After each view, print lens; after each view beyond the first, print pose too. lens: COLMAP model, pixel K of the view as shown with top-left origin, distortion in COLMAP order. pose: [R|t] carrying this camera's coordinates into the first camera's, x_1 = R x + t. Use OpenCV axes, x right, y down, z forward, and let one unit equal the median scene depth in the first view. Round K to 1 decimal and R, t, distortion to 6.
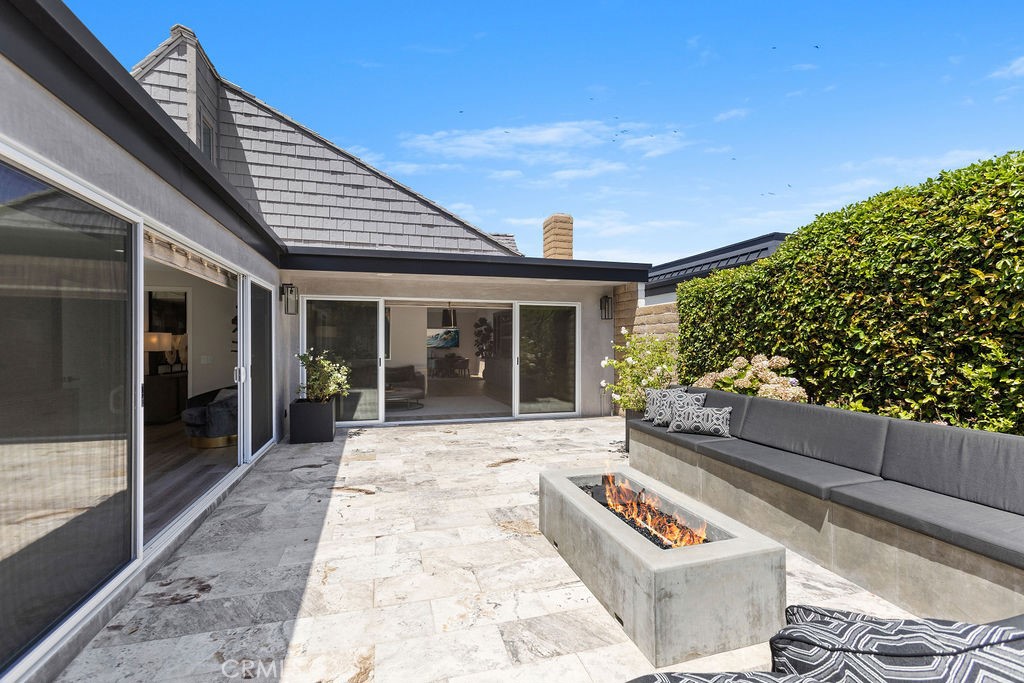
lens RADIAL K [[452.4, 0, 512.0], [0, 452.4, 341.5], [0, 0, 1]] dist [0.000793, 0.000193]
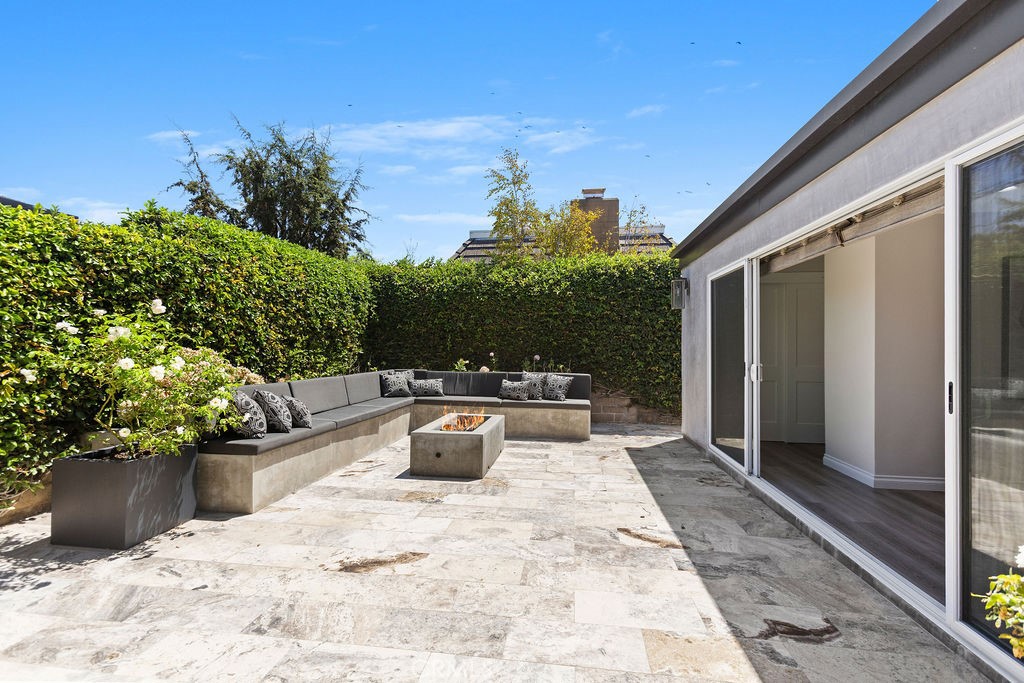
lens RADIAL K [[452.4, 0, 512.0], [0, 452.4, 341.5], [0, 0, 1]] dist [0.000793, 0.000193]
pose [[-0.910845, -0.003322, 0.412736, -0.450380], [-0.010137, 0.999846, -0.014323, 0.030856], [-0.412625, -0.017230, -0.910738, 1.756733]]
